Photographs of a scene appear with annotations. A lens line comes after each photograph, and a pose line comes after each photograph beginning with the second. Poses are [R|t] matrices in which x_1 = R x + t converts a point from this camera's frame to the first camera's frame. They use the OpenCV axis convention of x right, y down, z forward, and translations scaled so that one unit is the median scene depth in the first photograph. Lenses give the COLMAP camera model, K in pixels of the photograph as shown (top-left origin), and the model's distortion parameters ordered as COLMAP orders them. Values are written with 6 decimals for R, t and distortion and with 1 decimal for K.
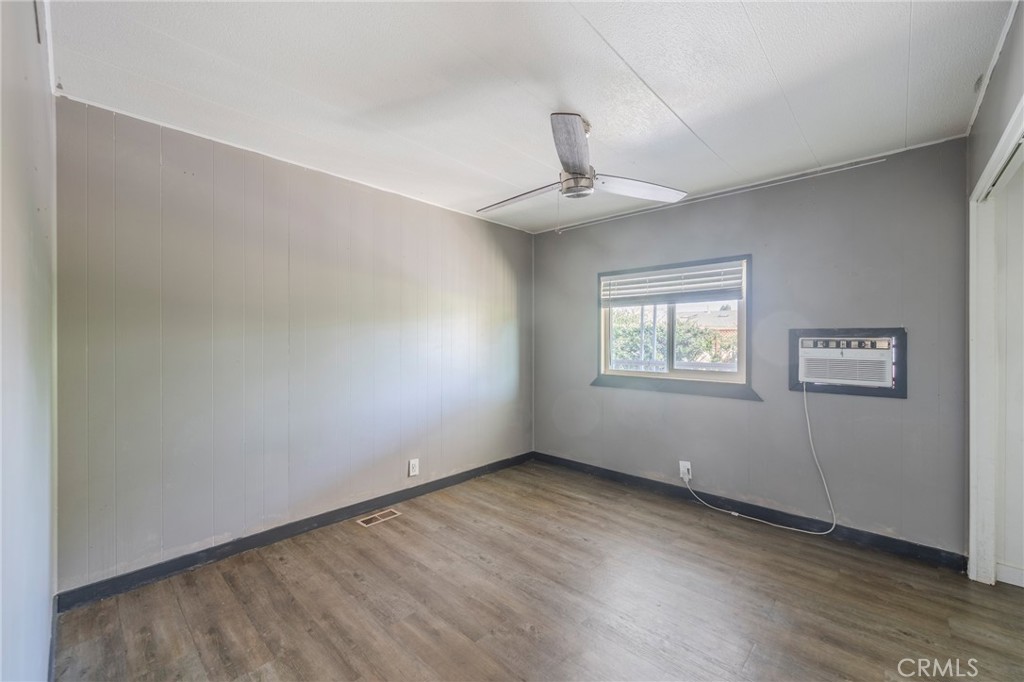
lens RADIAL K [[413.0, 0, 509.9], [0, 413.0, 344.8], [0, 0, 1]] dist [0.001226, 0.000016]
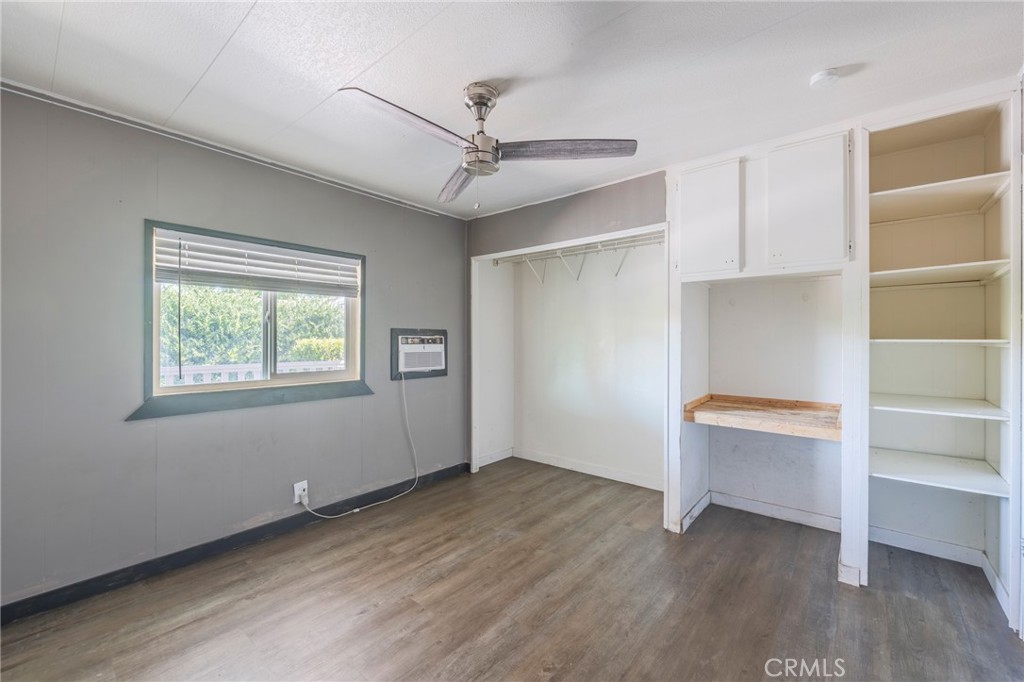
lens RADIAL K [[421.1, 0, 512.9], [0, 421.1, 337.0], [0, 0, 1]] dist [0.000666, -0.000079]
pose [[-0.062102, -0.000668, 0.998070, -0.520680], [0.007832, 0.999969, 0.001156, -0.011326], [-0.998039, 0.007889, -0.062095, 0.705343]]
